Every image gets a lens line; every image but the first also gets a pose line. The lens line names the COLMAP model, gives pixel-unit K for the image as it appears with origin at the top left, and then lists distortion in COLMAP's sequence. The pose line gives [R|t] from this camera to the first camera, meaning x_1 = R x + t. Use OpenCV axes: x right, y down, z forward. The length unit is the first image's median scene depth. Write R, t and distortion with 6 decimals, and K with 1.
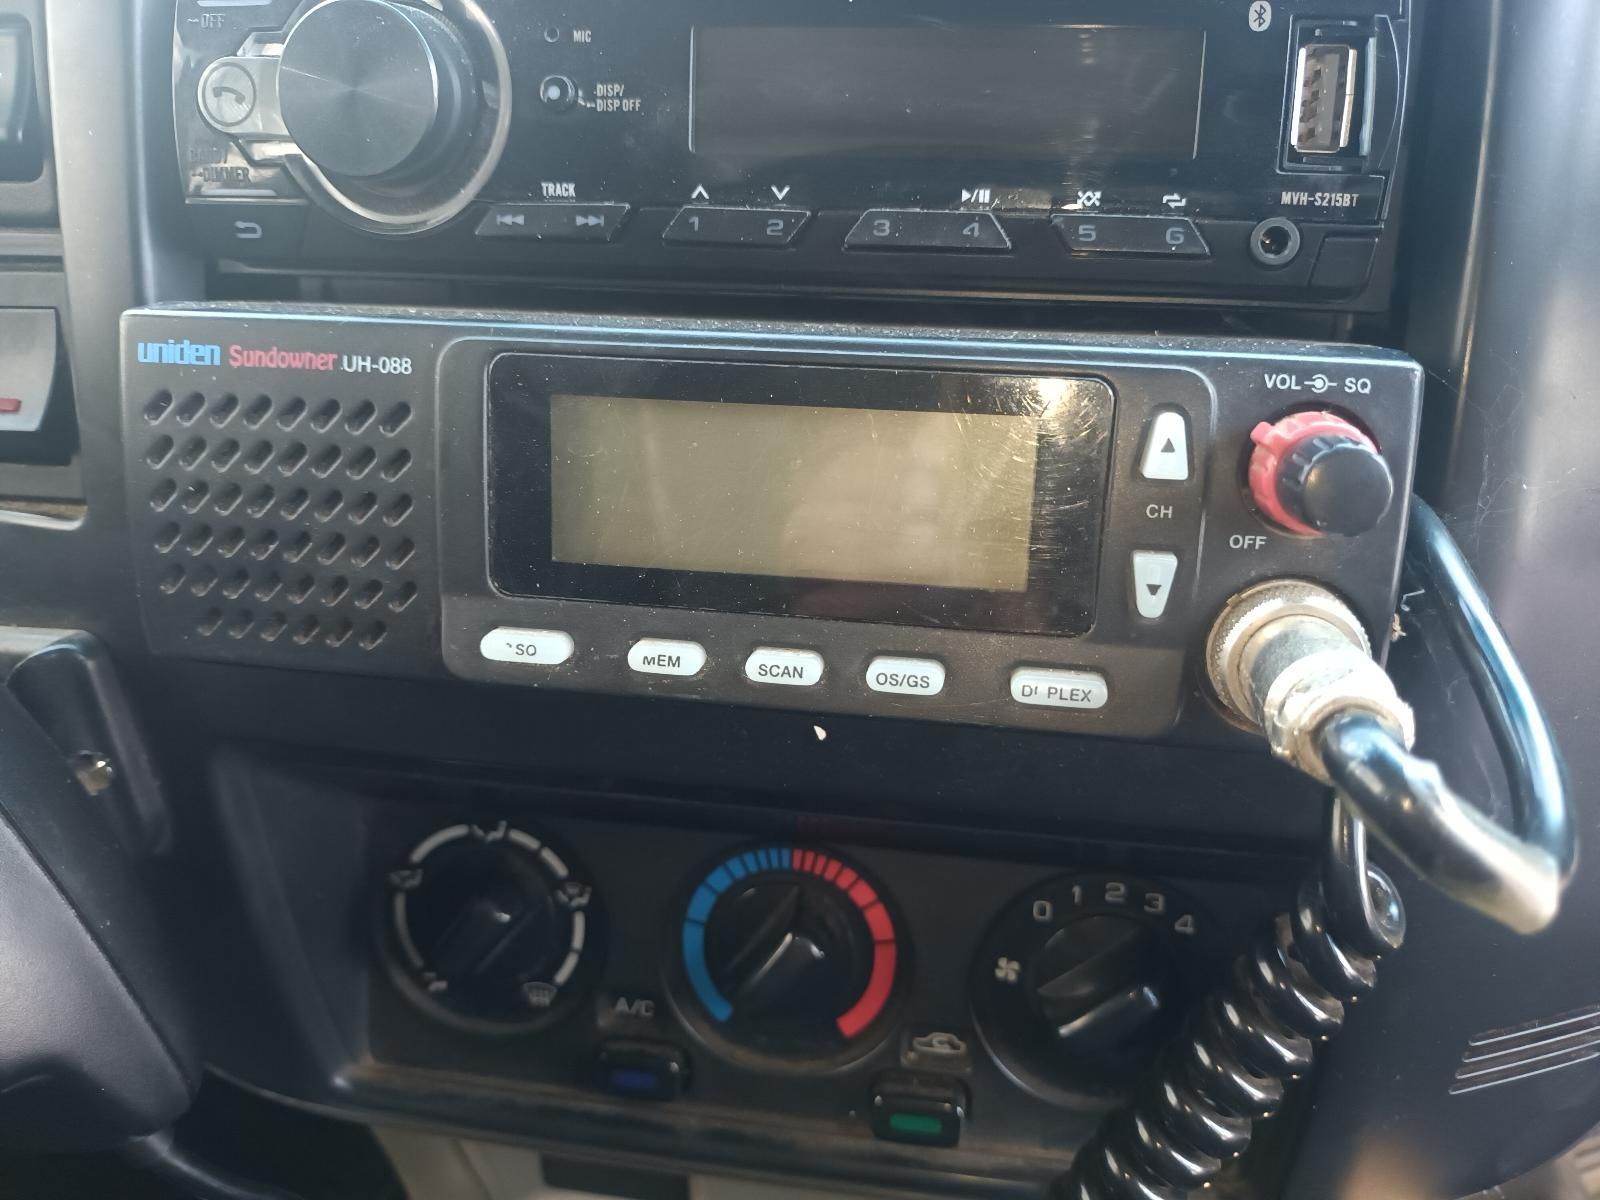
lens RADIAL K [[1234.7, 0, 794.9], [0, 1234.7, 598.3], [0, 0, 1]] dist [-0.019570, -0.007315]
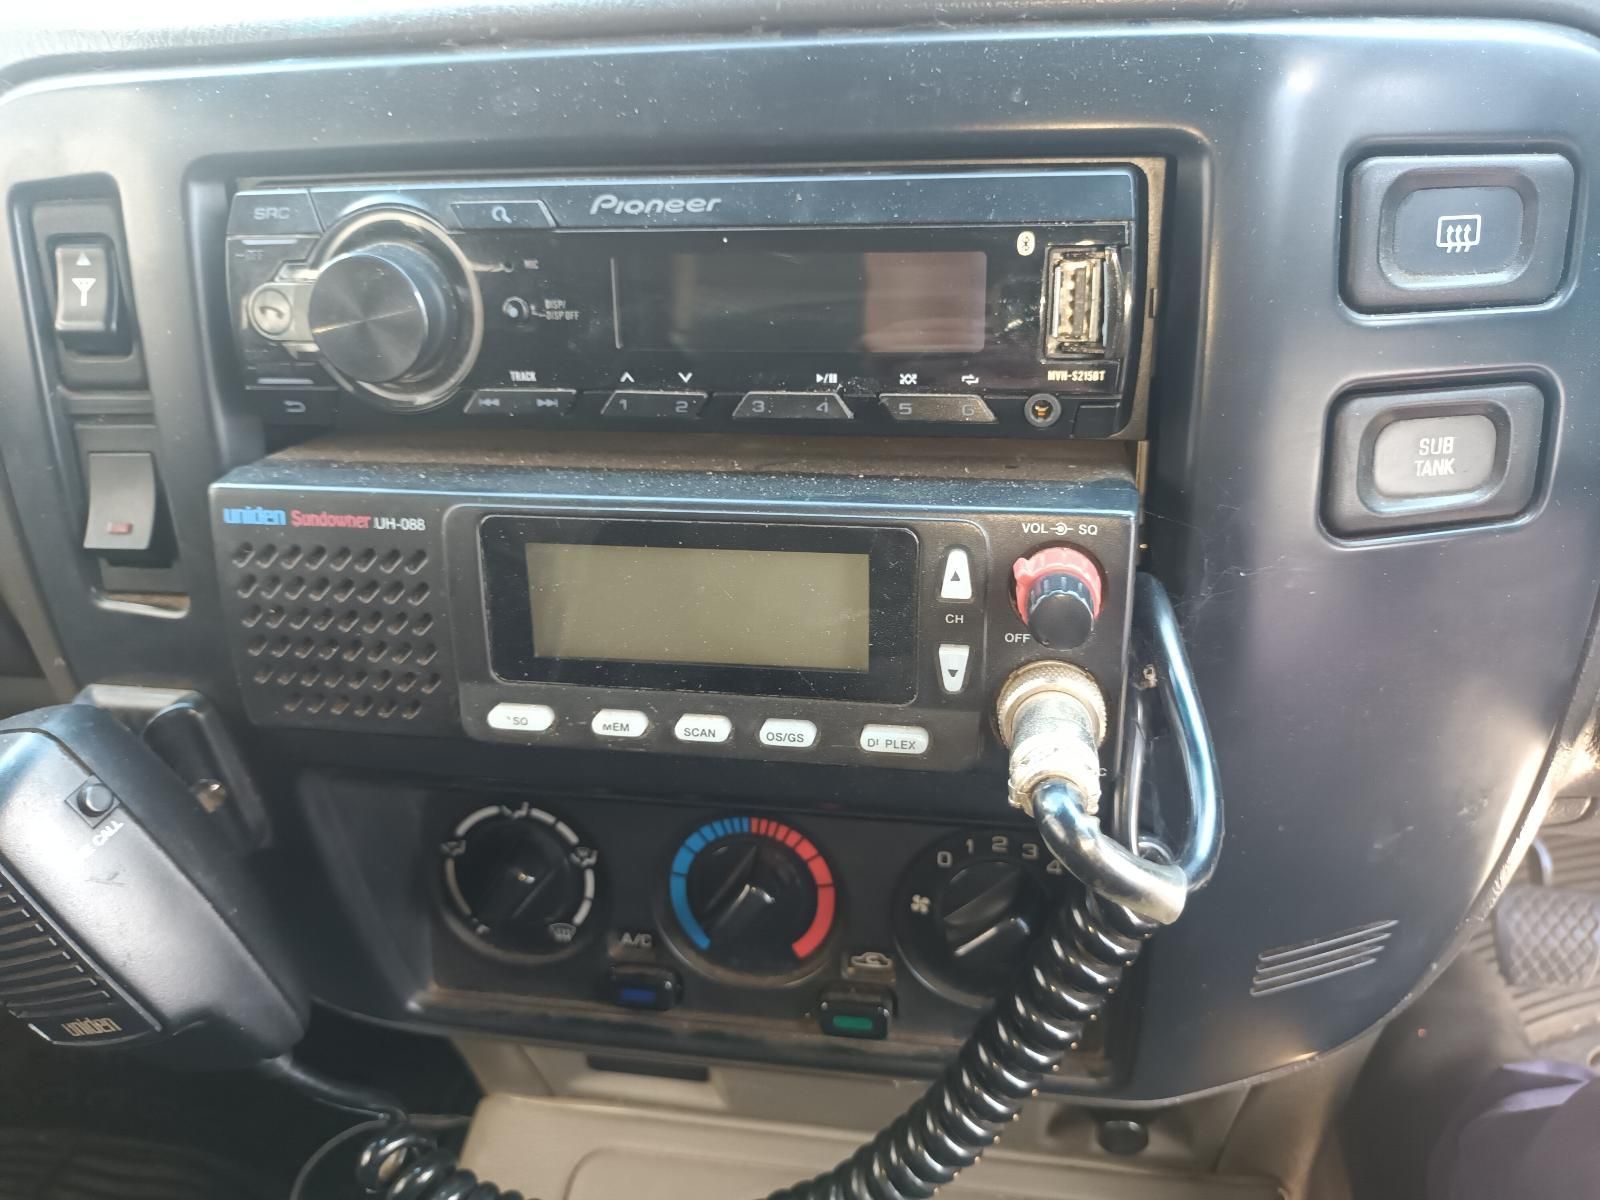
lens RADIAL K [[1211.1, 0, 800.0], [0, 1211.1, 600.0], [0, 0, 1]] dist [0.024322, -0.067852]
pose [[0.998697, -0.042727, -0.027922, 0.138077], [0.045186, 0.994510, 0.094386, -0.202189], [0.023736, -0.095525, 0.995144, -0.339369]]
